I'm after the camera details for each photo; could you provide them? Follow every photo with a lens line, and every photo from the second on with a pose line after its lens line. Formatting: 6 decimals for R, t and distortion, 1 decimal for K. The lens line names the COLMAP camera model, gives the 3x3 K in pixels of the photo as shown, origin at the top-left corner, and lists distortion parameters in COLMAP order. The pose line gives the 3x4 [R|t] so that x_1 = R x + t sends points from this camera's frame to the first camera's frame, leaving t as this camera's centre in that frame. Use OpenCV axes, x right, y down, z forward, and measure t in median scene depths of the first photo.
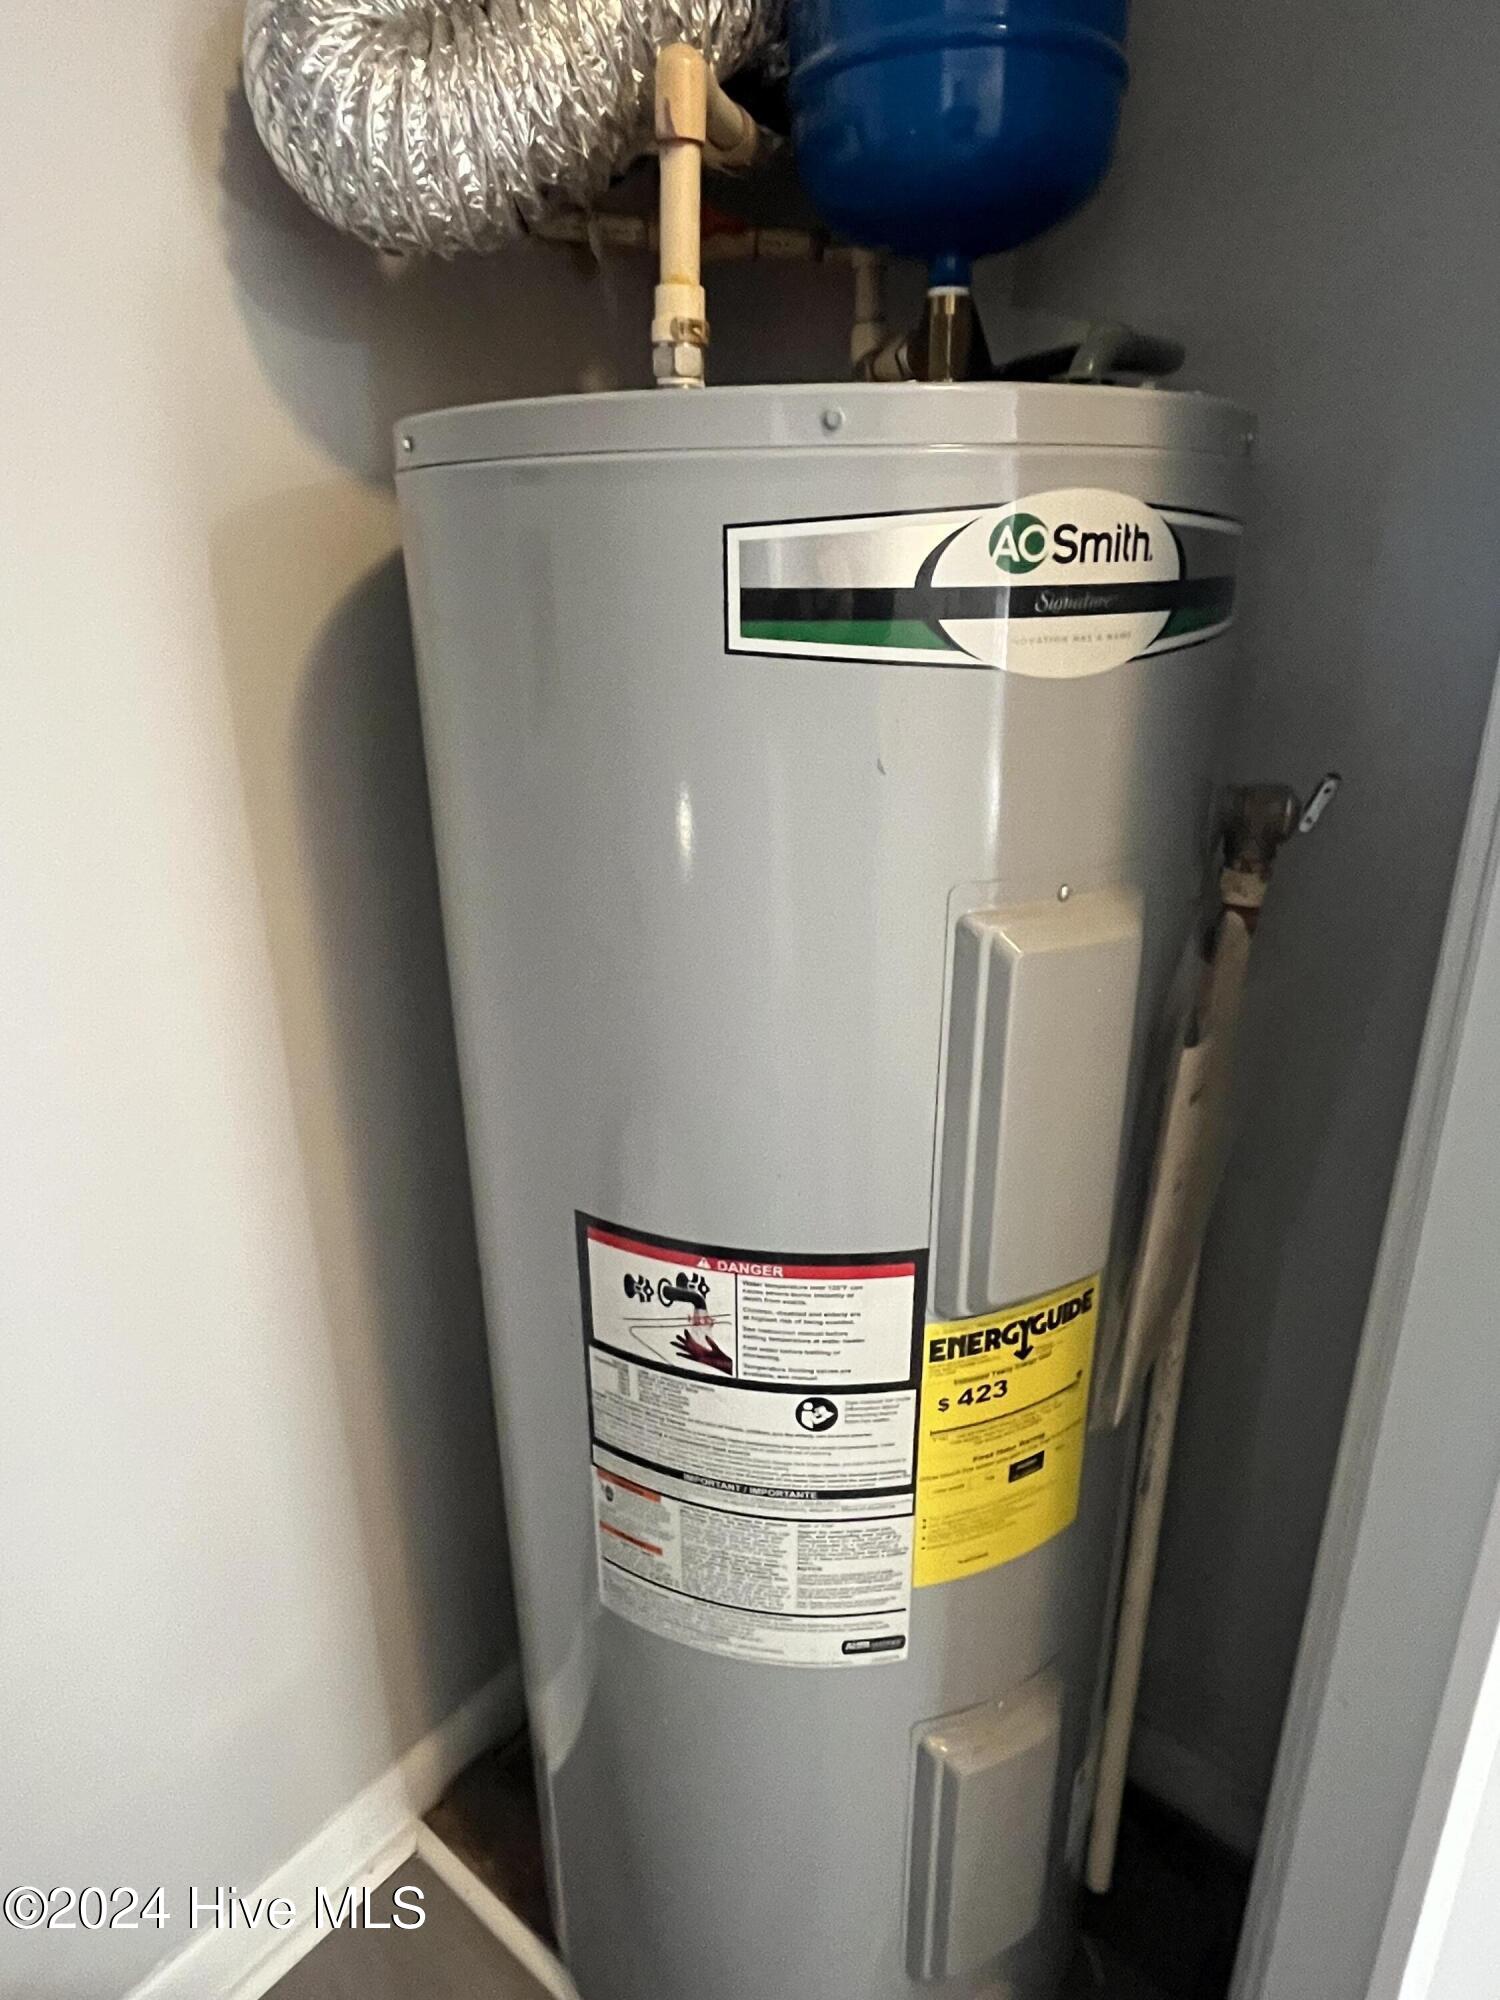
lens RADIAL K [[1231.9, 0, 752.7], [0, 1231.9, 988.8], [0, 0, 1]] dist [0.000640, 0.000365]
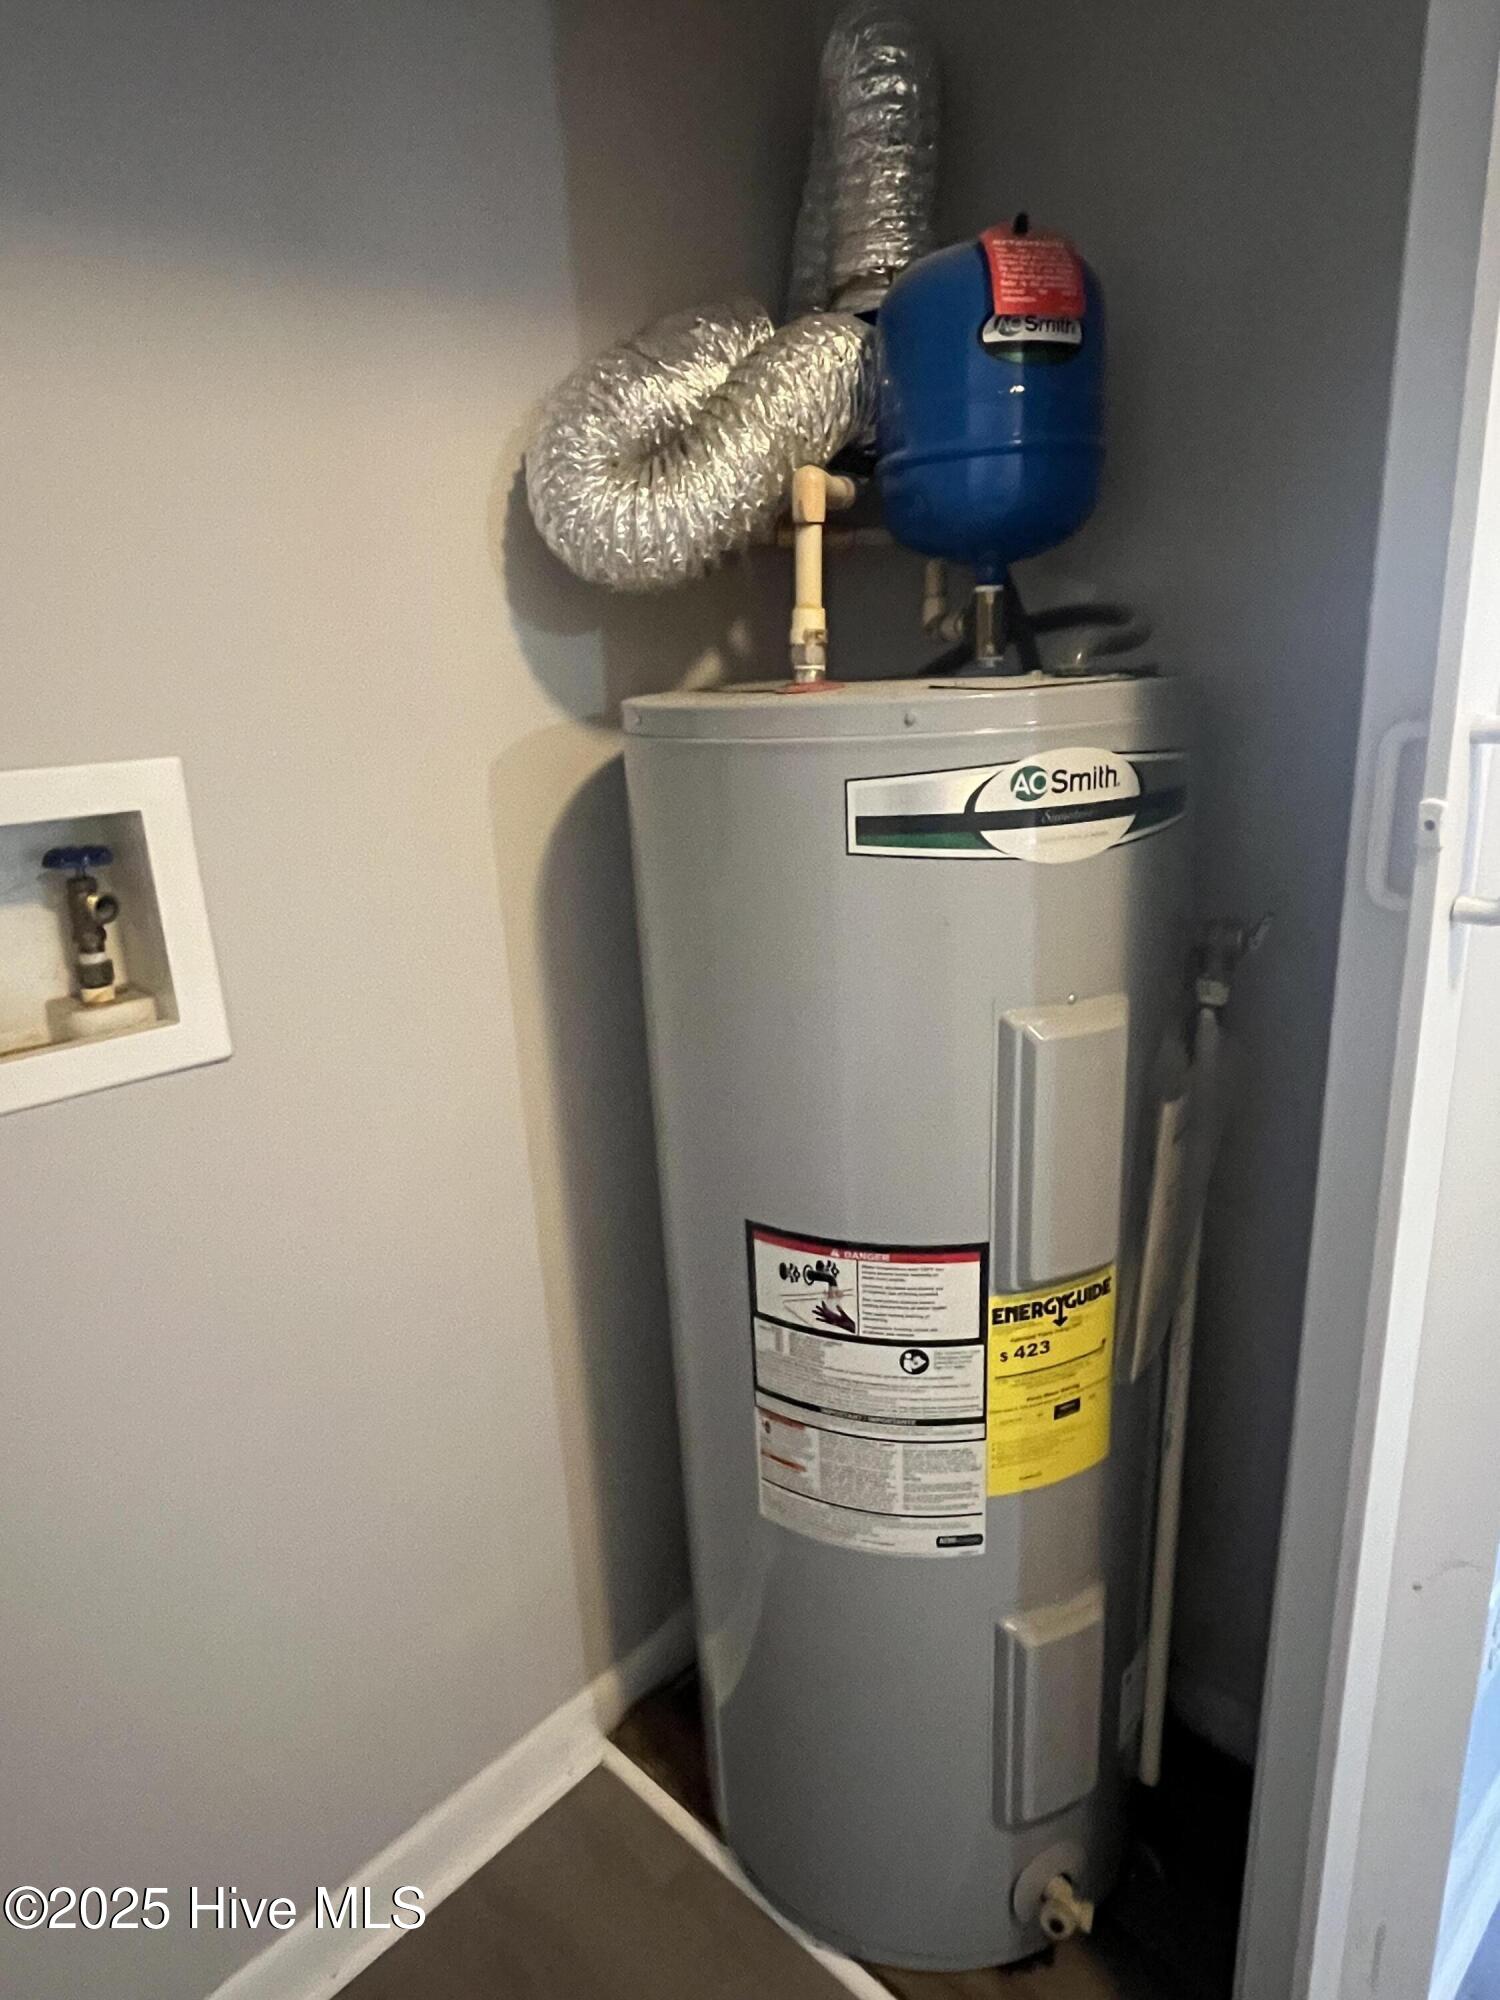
lens RADIAL K [[1188.2, 0, 750.0], [0, 1188.2, 1000.0], [0, 0, 1]] dist [0.000164, -0.001766]
pose [[0.996693, -0.017208, -0.079418, -0.022073], [0.011559, 0.997406, -0.071050, 0.019741], [0.080434, 0.069897, 0.994306, -0.426110]]
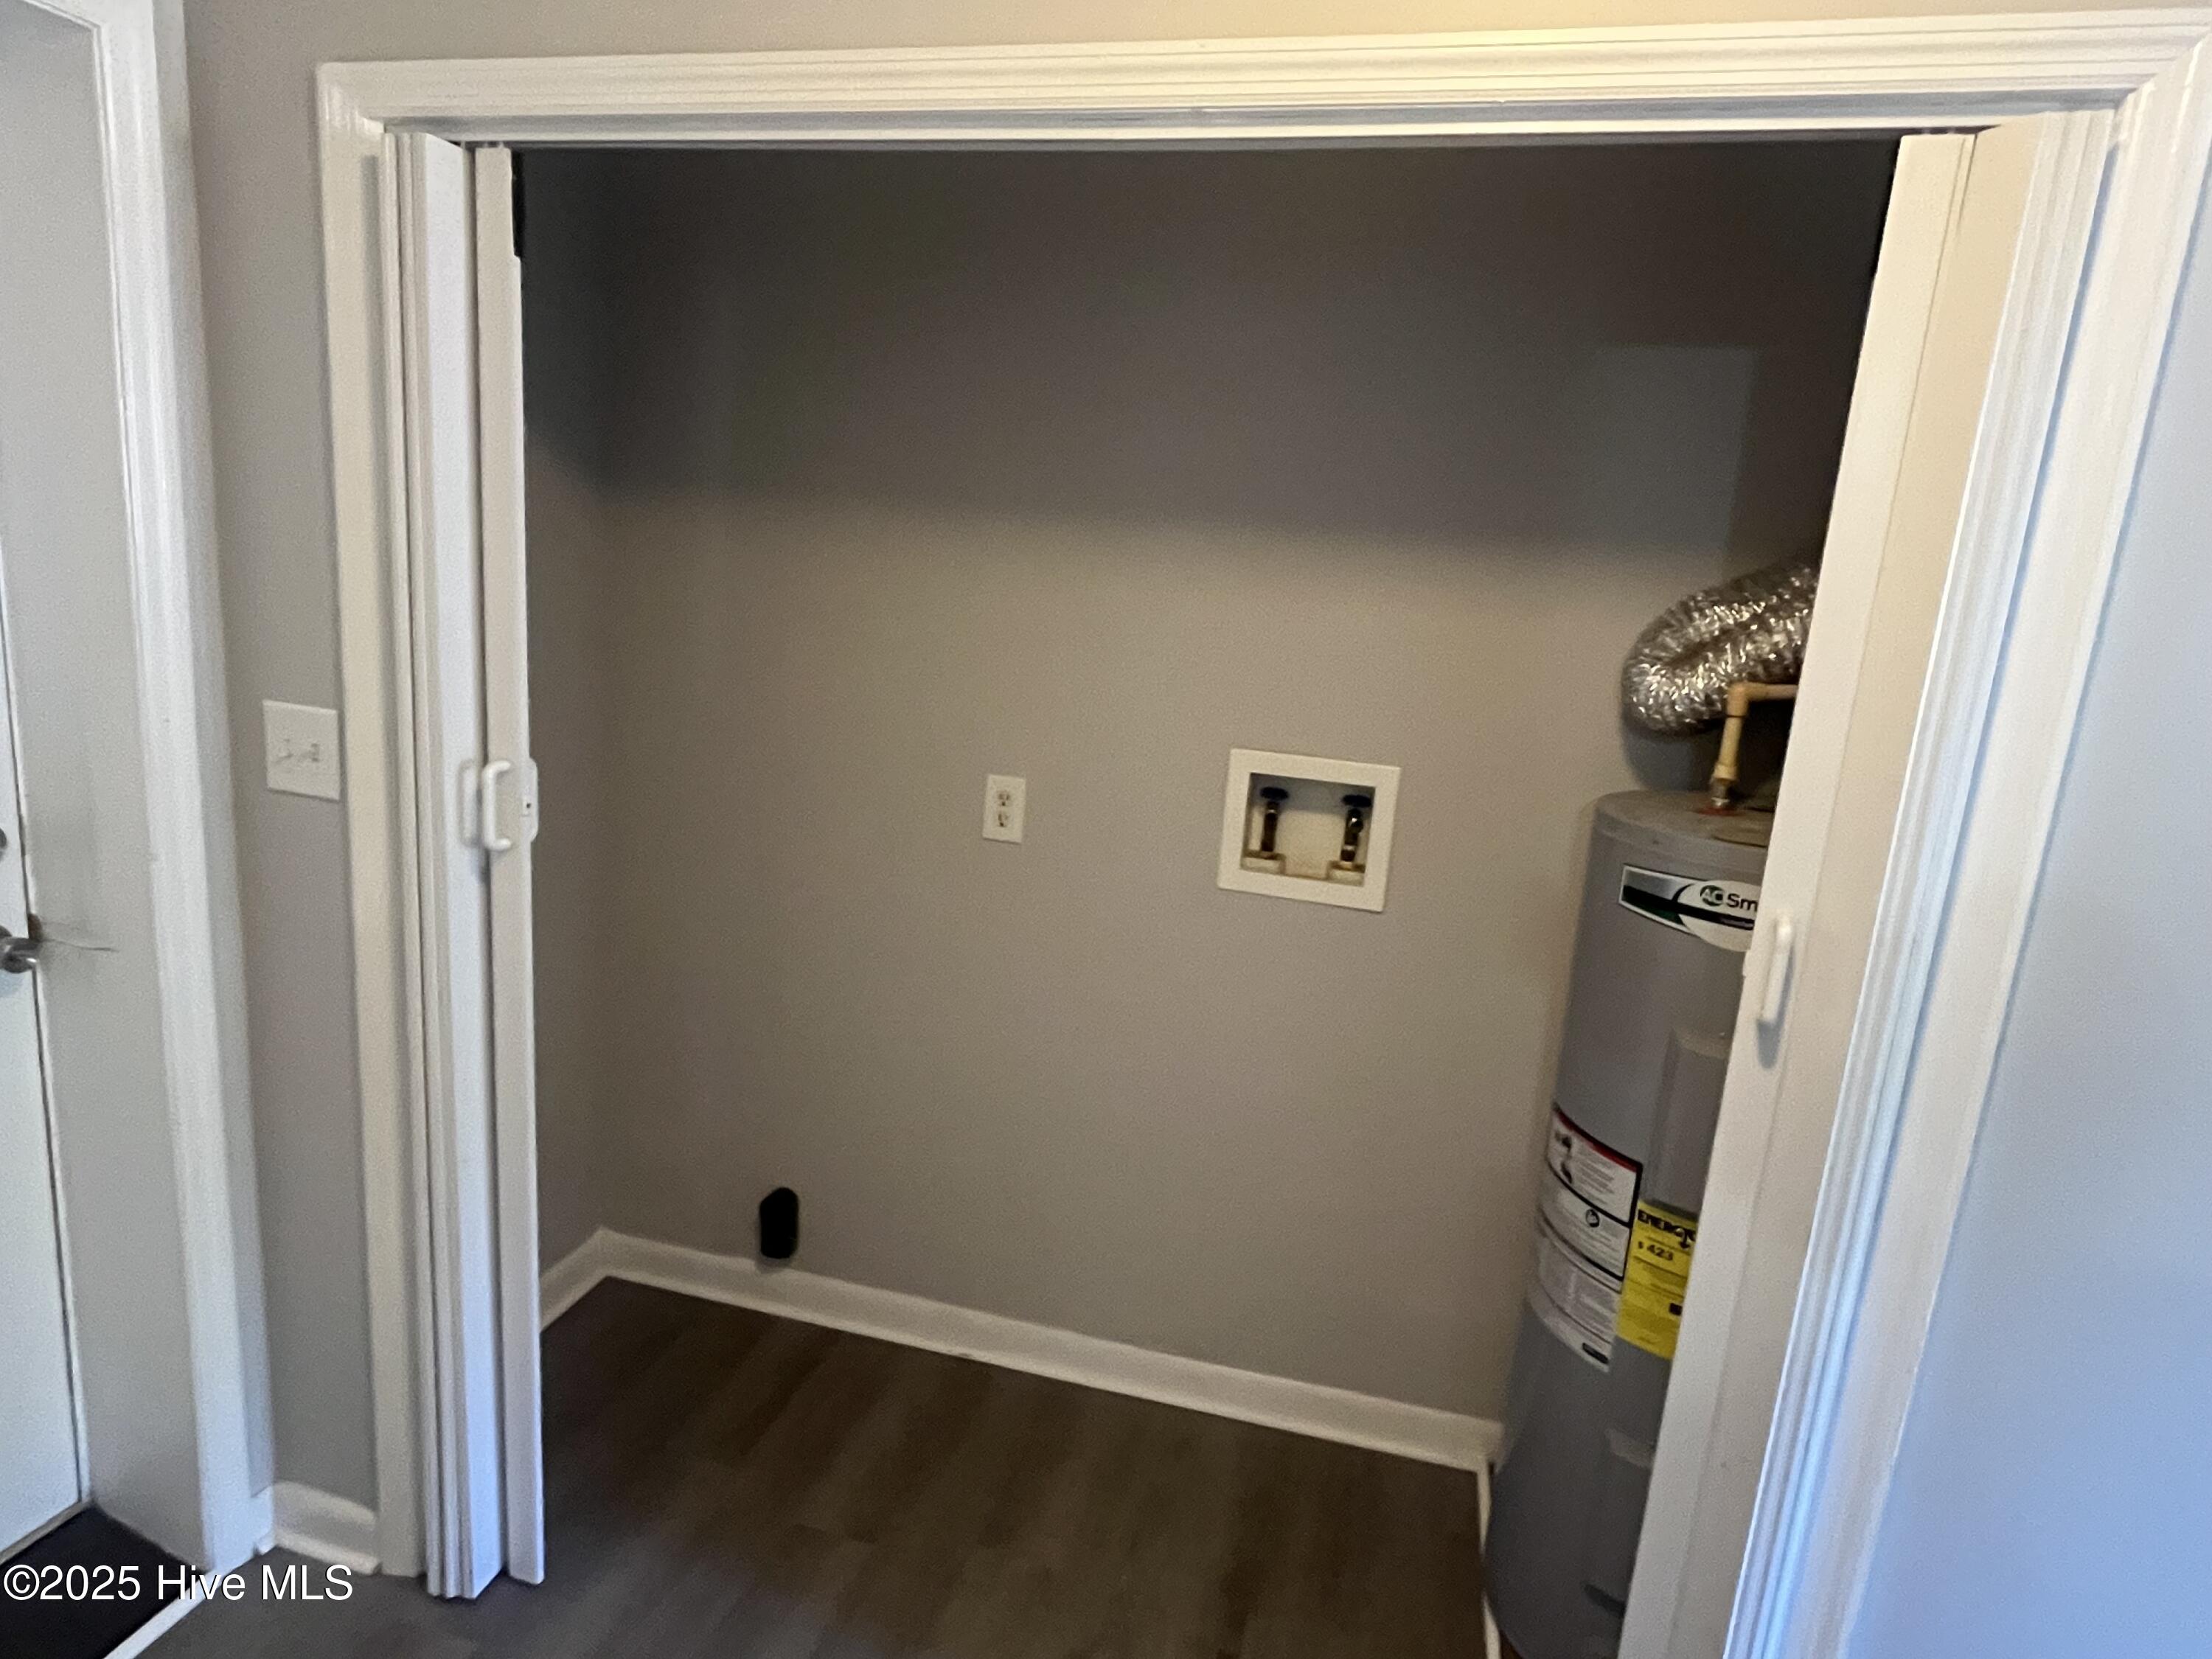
lens RADIAL K [[1301.4, 0, 1100.3], [0, 1301.4, 837.7], [0, 0, 1]] dist [-0.001447, -0.000552]
pose [[0.429547, 0.227247, -0.873984, 1.636133], [-0.386594, 0.920923, 0.049449, -0.079201], [0.816109, 0.316637, 0.483432, -1.174575]]
